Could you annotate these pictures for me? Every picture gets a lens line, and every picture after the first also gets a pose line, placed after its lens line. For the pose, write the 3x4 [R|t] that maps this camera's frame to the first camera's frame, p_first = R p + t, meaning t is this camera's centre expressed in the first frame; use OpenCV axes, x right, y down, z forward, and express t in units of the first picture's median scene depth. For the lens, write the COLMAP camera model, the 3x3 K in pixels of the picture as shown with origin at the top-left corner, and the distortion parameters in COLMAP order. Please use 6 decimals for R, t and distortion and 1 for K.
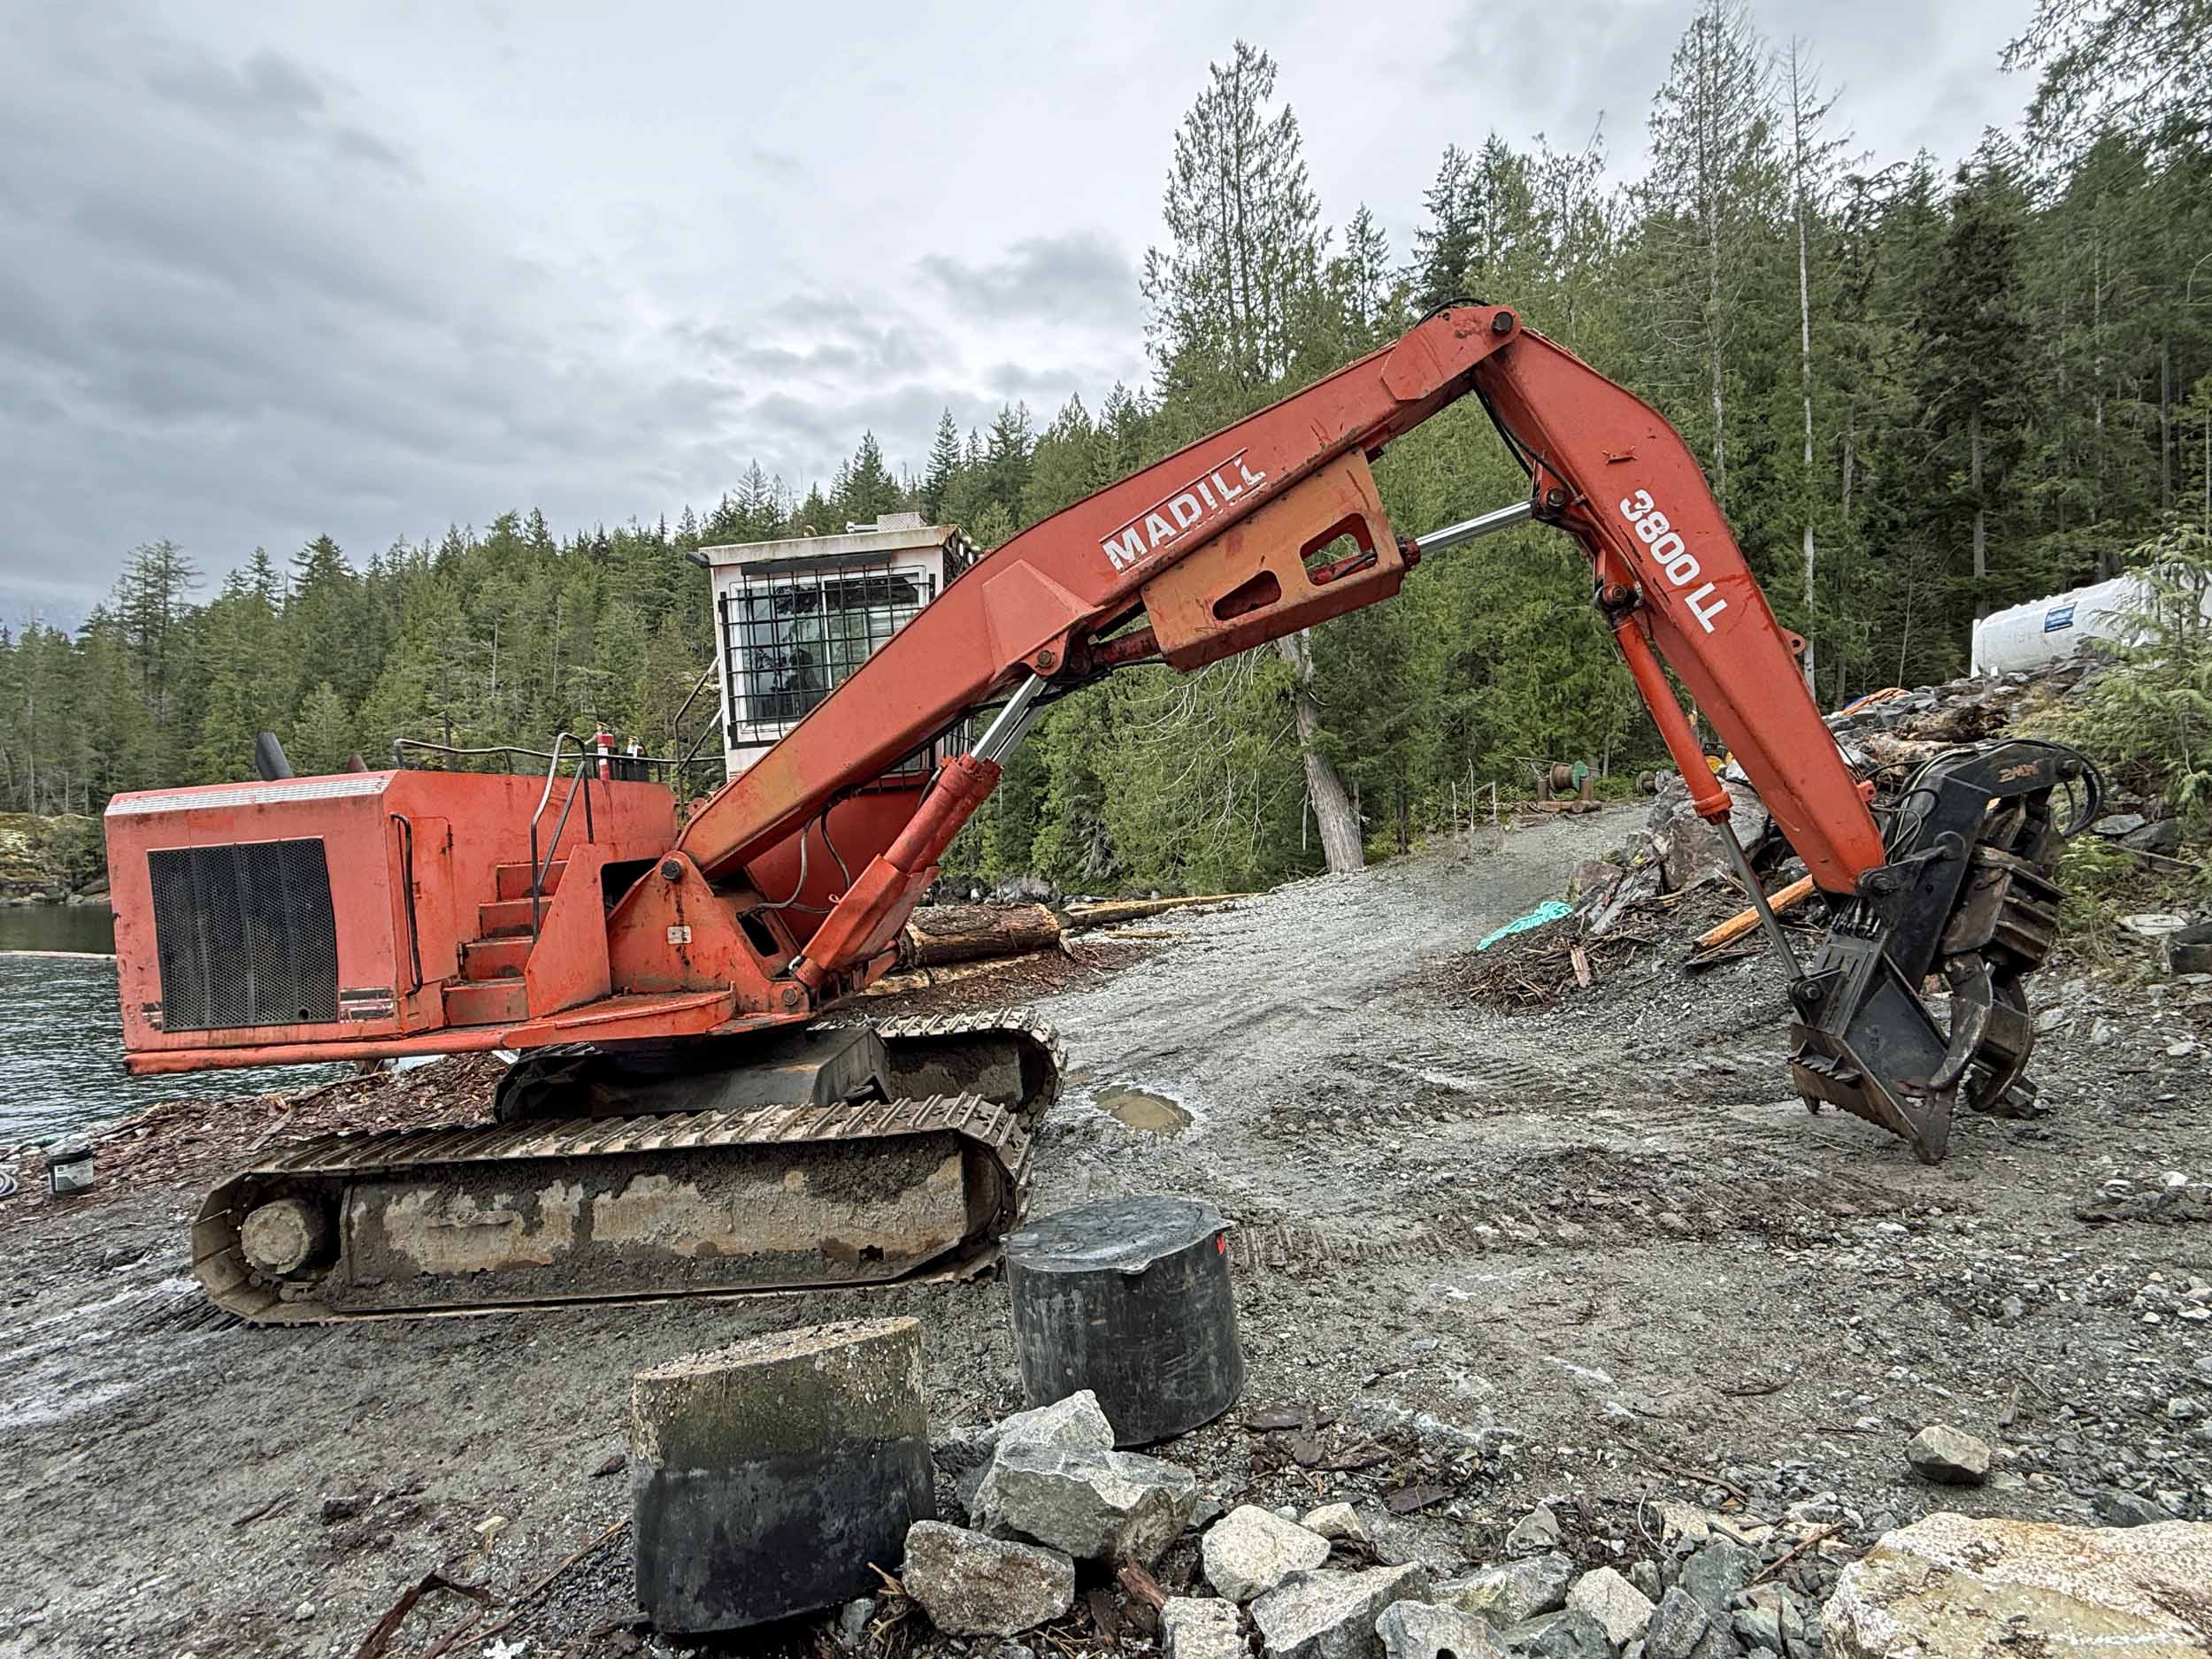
lens RADIAL K [[1067.3, 0, 1108.2], [0, 1067.3, 835.4], [0, 0, 1]] dist [0.002127, -0.000404]
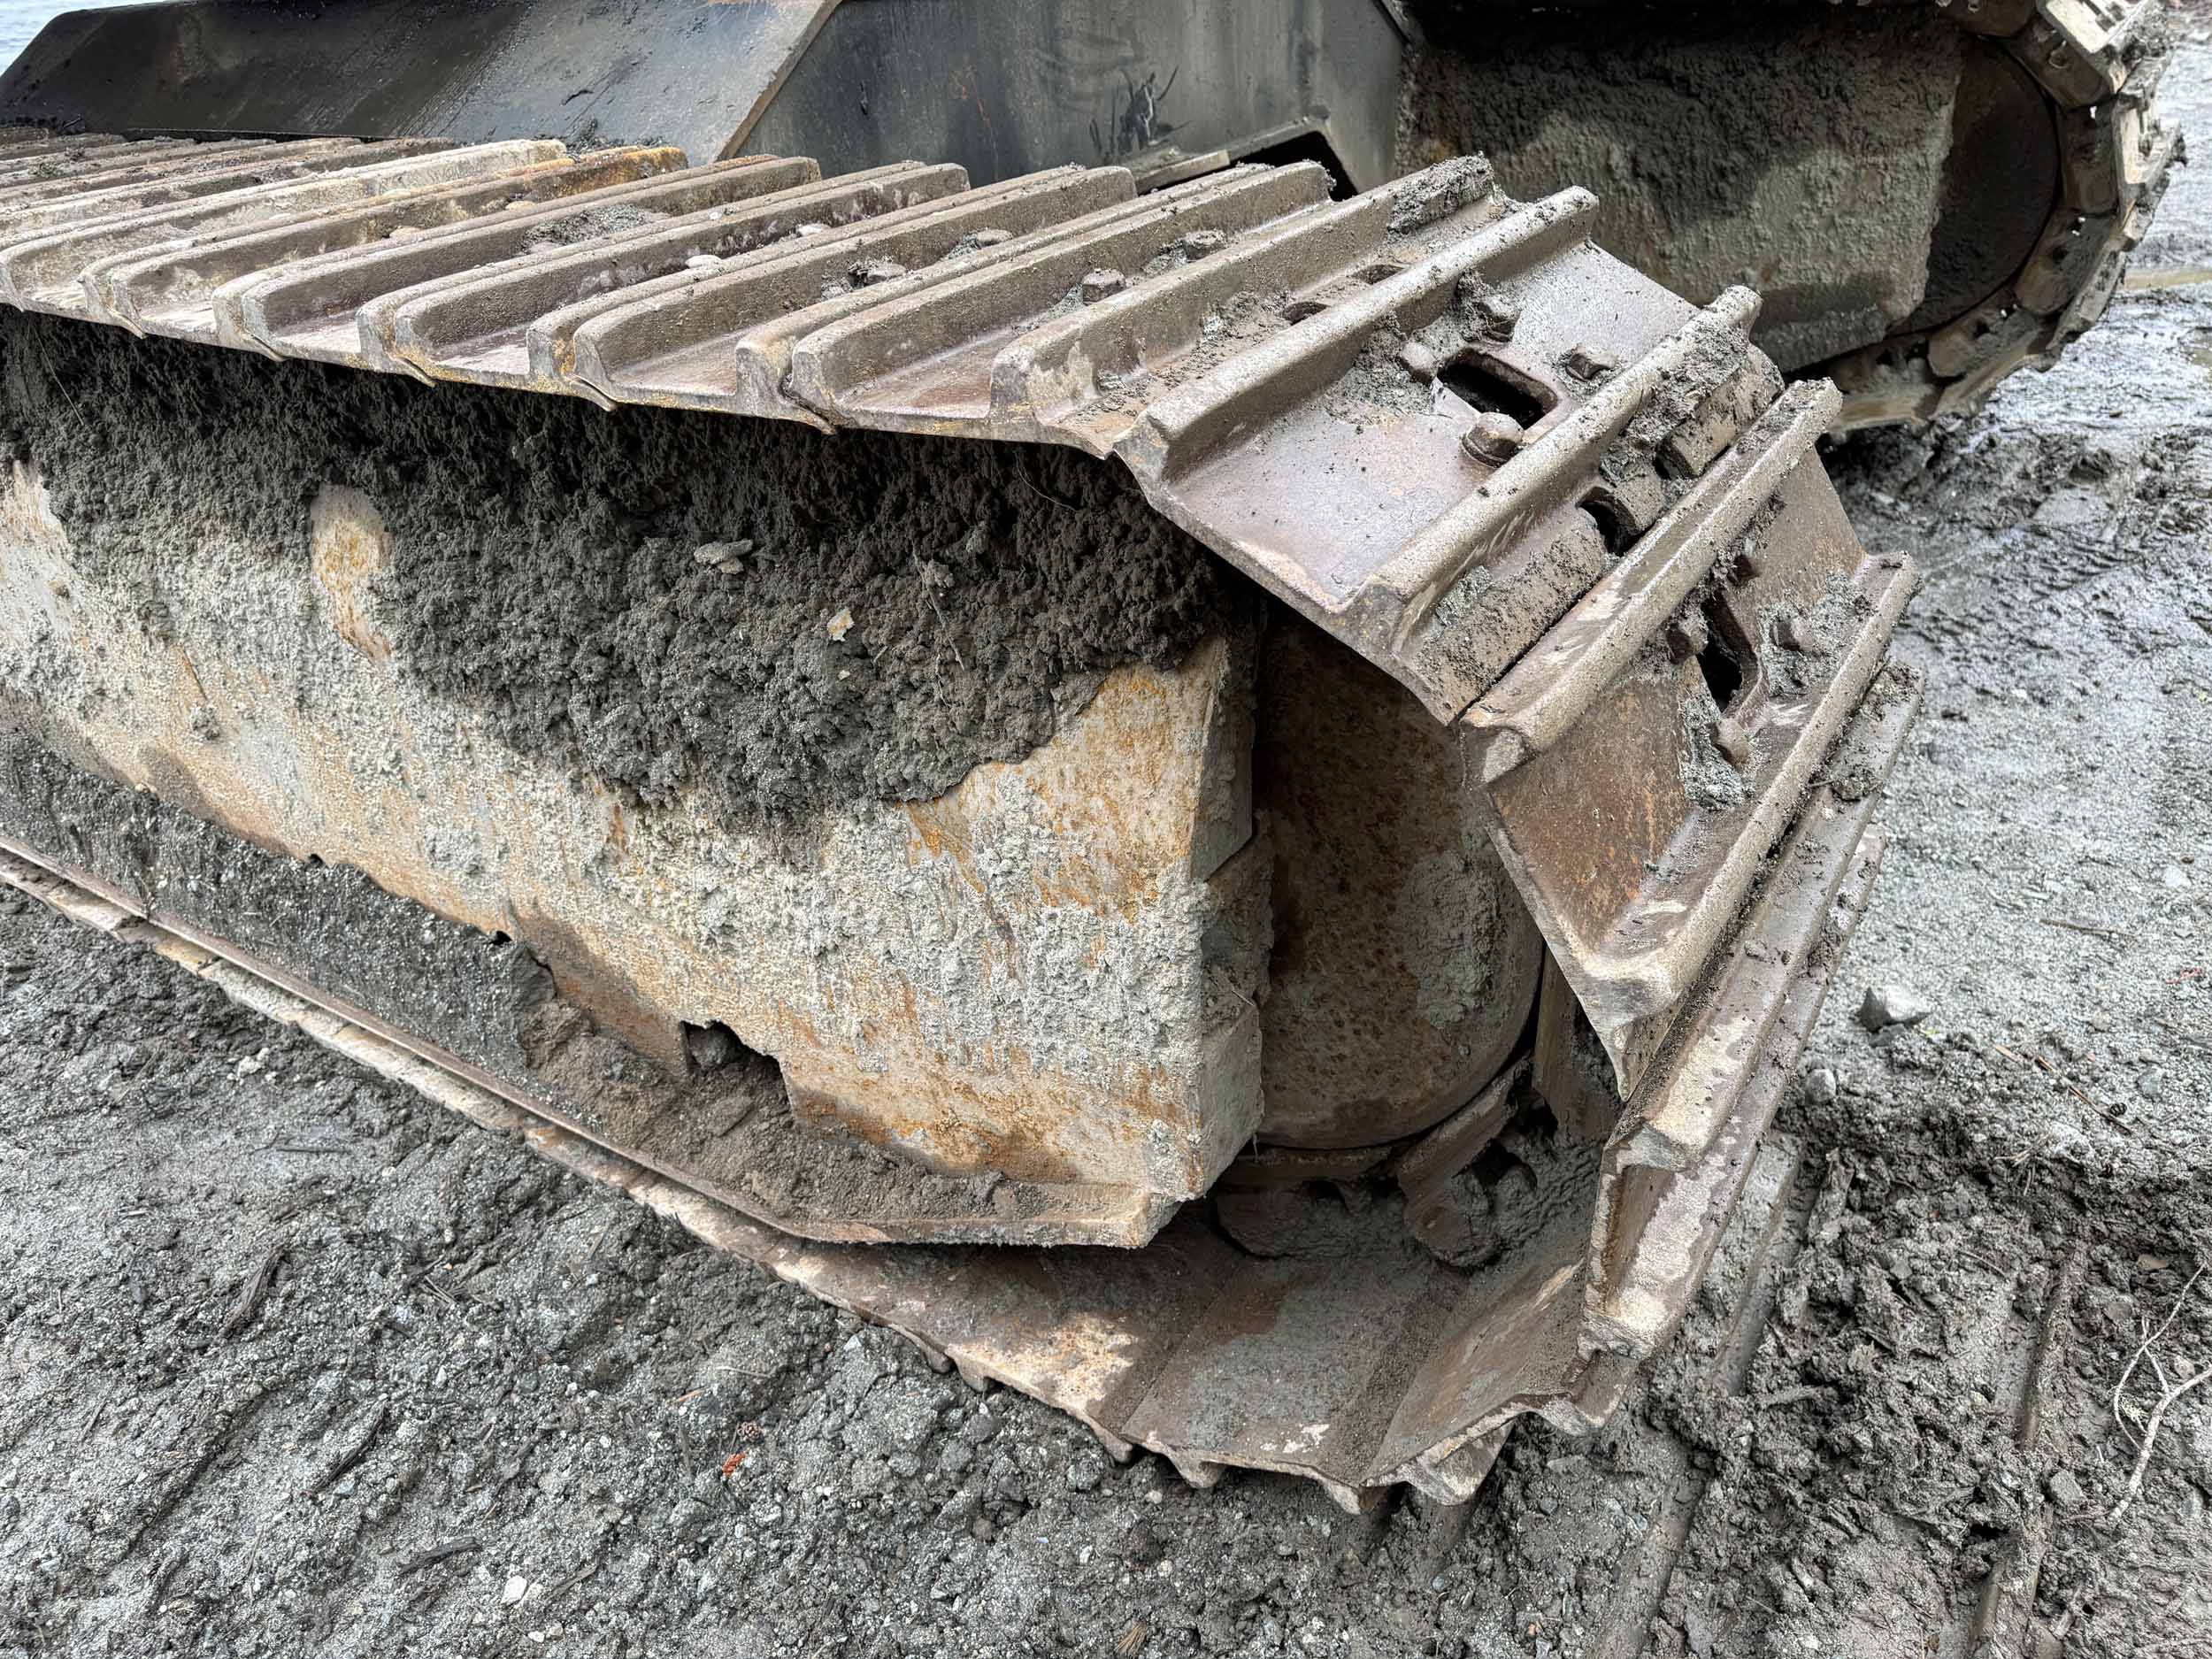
lens RADIAL K [[1572.8, 0, 1100.6], [0, 1572.8, 828.1], [0, 0, 1]] dist [0.021735, -0.022600]
pose [[0.851723, 0.284448, -0.440065, -0.058698], [-0.001192, 0.840881, 0.541218, 0.190140], [0.523991, -0.460443, 0.716537, 0.742303]]
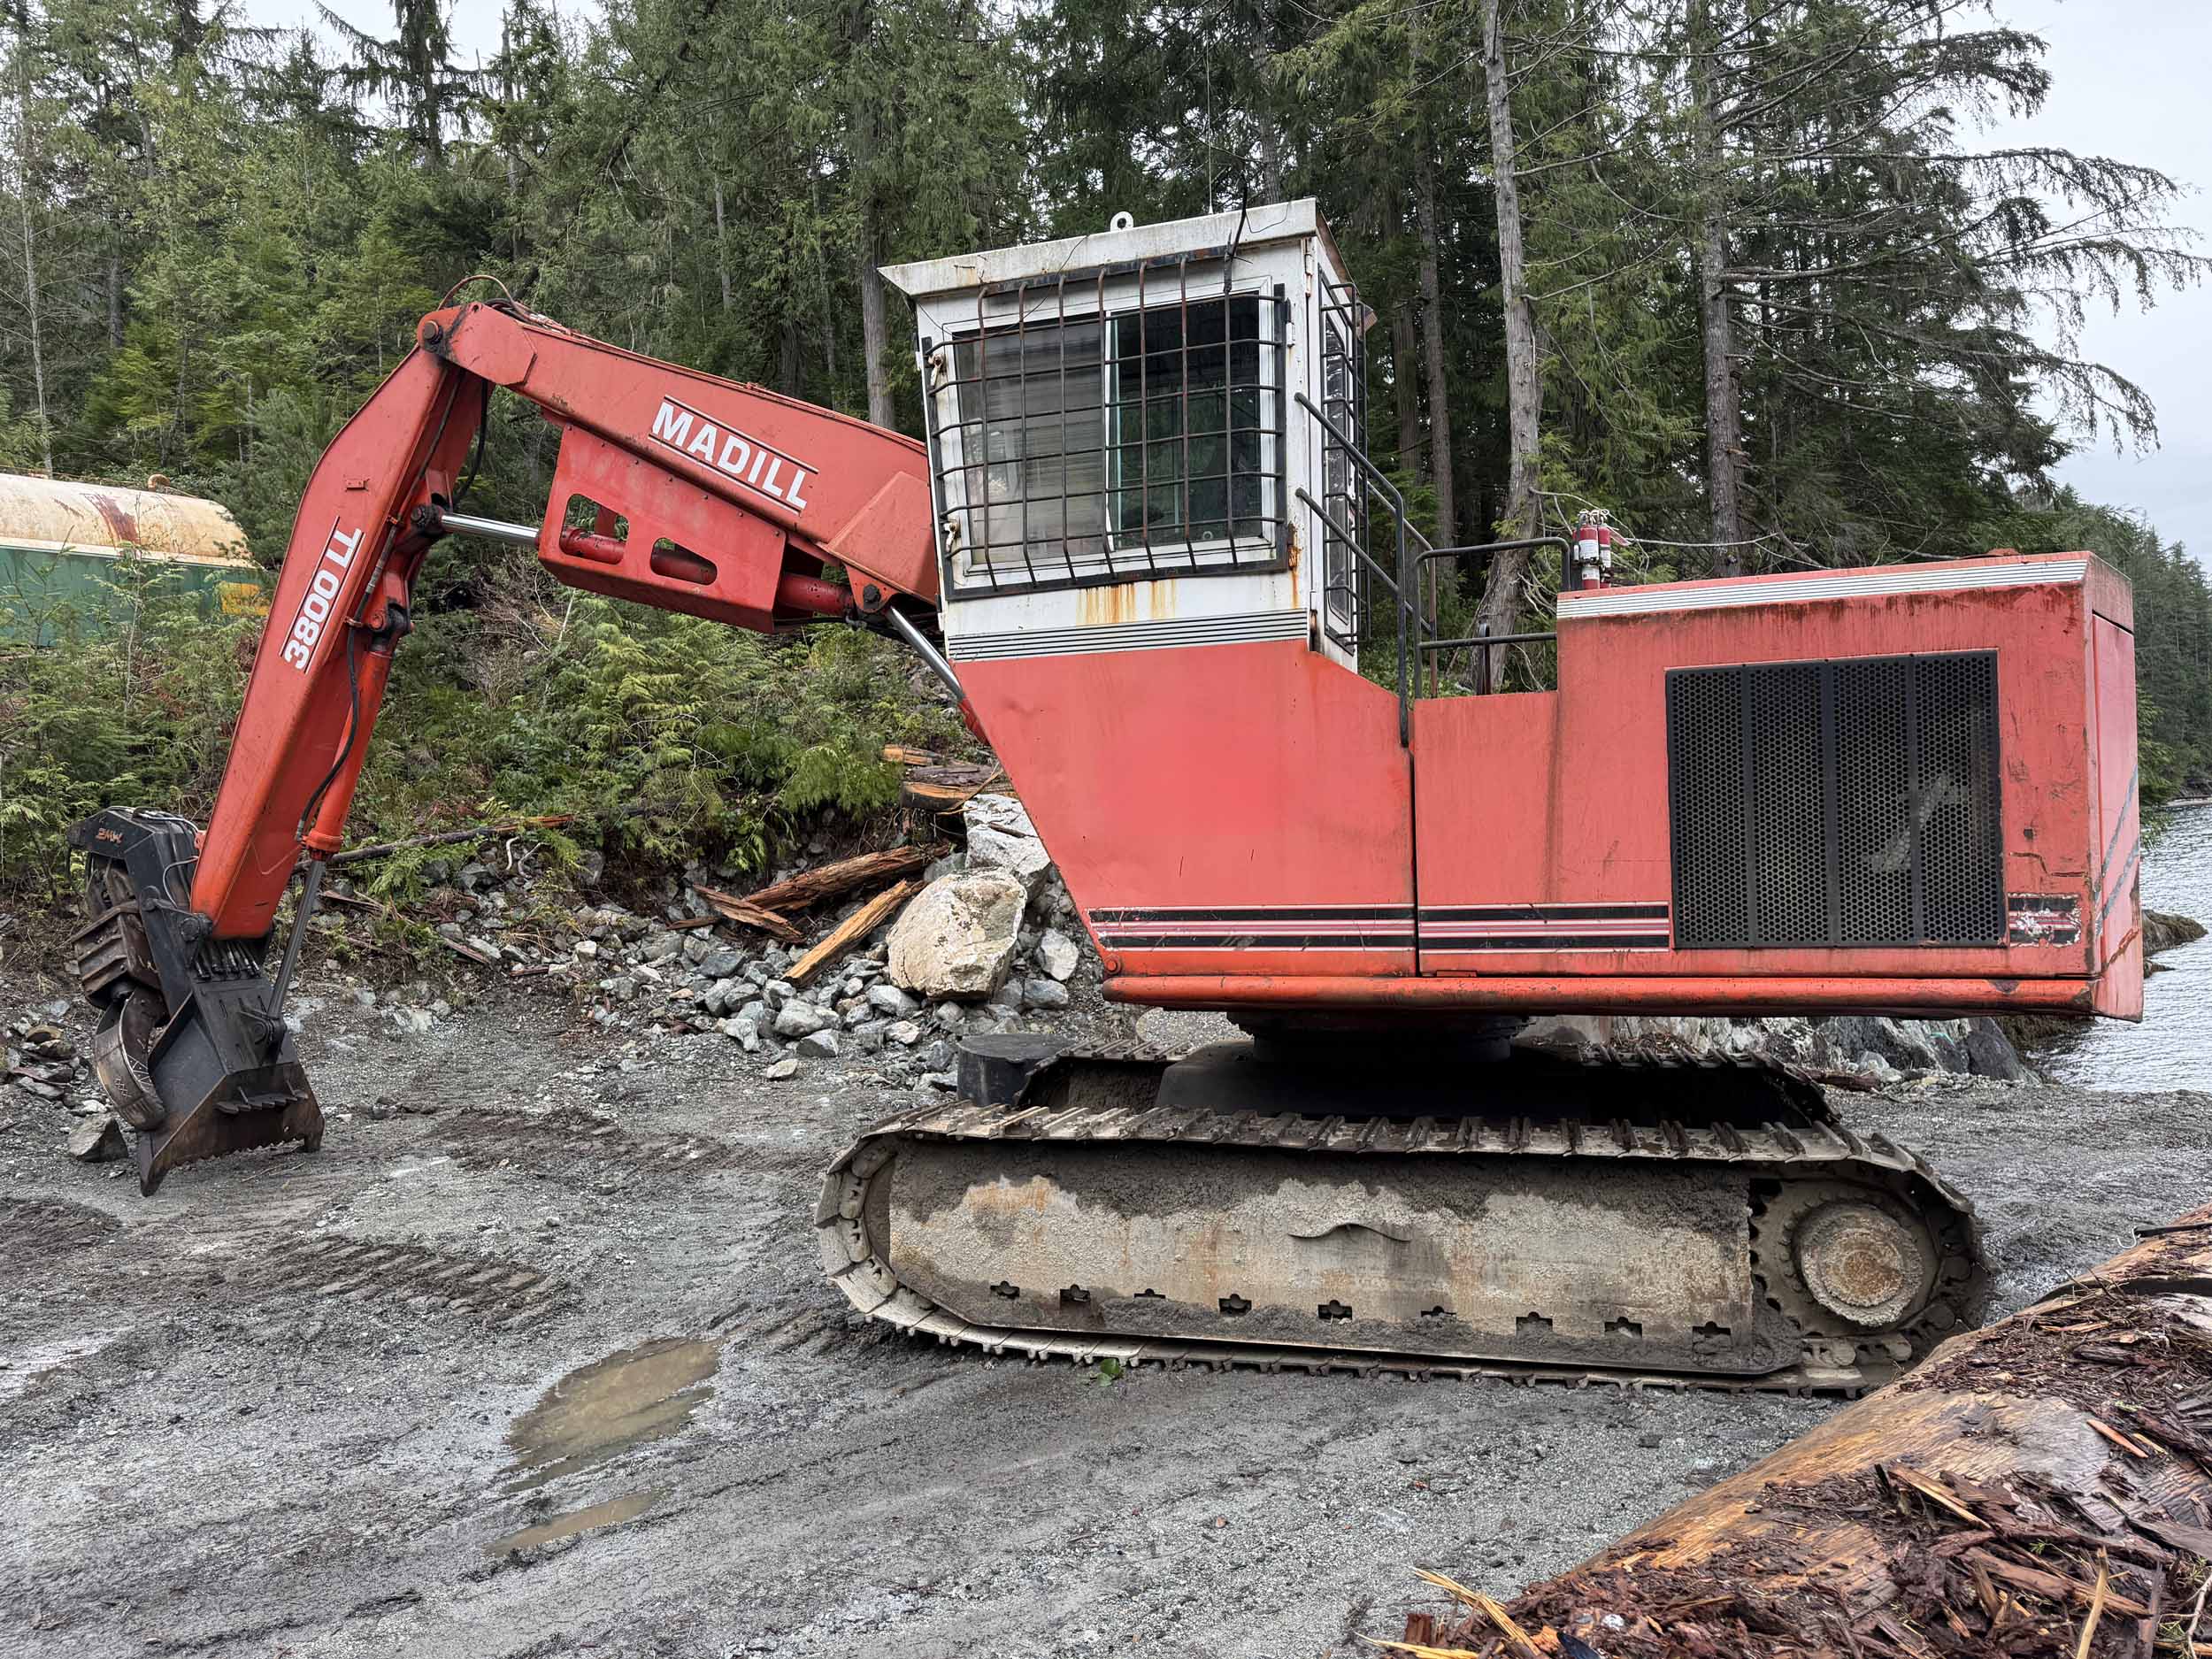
lens RADIAL K [[1533.6, 0, 1104.6], [0, 1533.6, 838.5], [0, 0, 1]] dist [0.087008, -0.094759]
pose [[-0.966901, 0.094879, 0.236856, -0.493208], [0.091089, 0.995479, -0.026919, 0.076155], [-0.238339, -0.004453, -0.971172, 2.254910]]
